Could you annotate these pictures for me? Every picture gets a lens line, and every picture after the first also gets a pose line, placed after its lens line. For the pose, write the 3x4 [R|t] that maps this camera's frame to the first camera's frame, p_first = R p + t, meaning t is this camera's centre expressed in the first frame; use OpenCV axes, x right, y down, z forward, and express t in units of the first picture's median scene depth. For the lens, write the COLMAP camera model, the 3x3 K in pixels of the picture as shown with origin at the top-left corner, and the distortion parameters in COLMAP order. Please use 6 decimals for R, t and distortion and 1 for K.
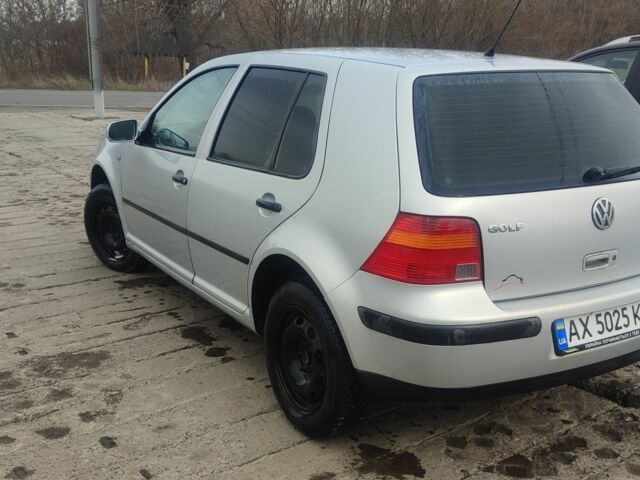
lens RADIAL K [[754.4, 0, 320.0], [0, 754.4, 240.0], [0, 0, 1]] dist [0.061798, -0.039019]
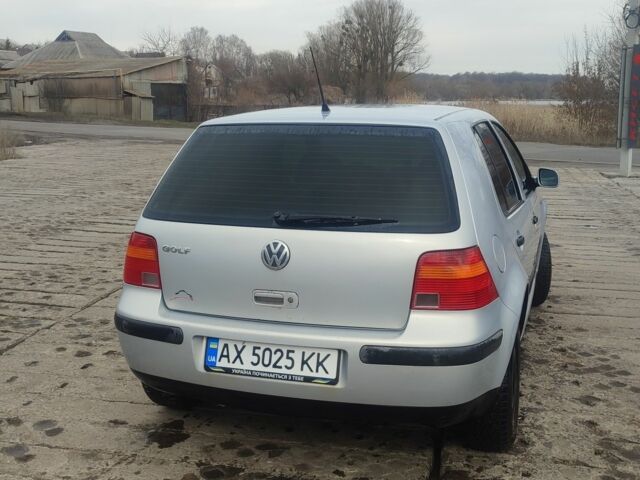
lens RADIAL K [[754.4, 0, 320.0], [0, 754.4, 240.0], [0, 0, 1]] dist [0.061798, -0.039019]
pose [[0.654660, 0.121075, -0.746164, 1.196514], [-0.177377, 0.984135, 0.004064, -0.070423], [0.734818, 0.129692, 0.665750, 0.336577]]
